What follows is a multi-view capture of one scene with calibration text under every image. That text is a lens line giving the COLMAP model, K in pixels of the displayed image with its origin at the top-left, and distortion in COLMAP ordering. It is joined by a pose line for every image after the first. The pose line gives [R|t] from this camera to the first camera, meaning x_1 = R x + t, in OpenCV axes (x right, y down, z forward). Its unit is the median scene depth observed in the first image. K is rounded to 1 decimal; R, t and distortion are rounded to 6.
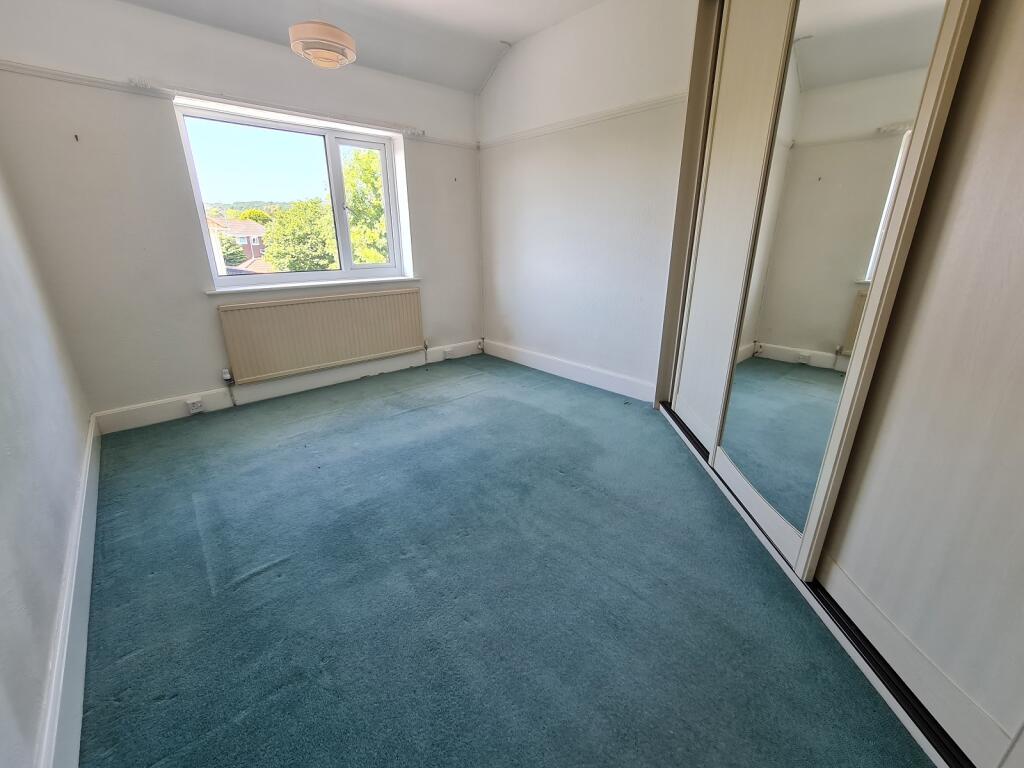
lens RADIAL K [[420.8, 0, 510.5], [0, 420.8, 381.8], [0, 0, 1]] dist [0.002398, 0.000364]
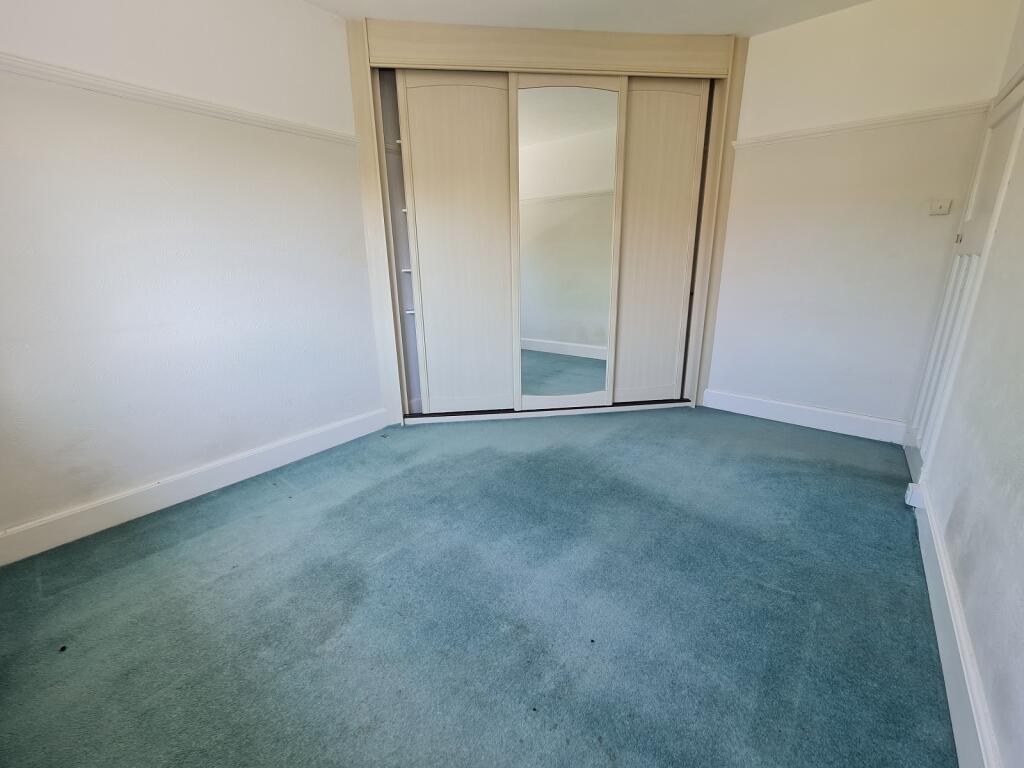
lens RADIAL K [[420.8, 0, 510.5], [0, 420.8, 381.8], [0, 0, 1]] dist [0.002398, 0.000364]
pose [[-0.155532, -0.243616, 0.957320, -0.533885], [0.358762, 0.889010, 0.284520, -0.187179], [-0.920380, 0.387702, -0.050869, 0.611363]]
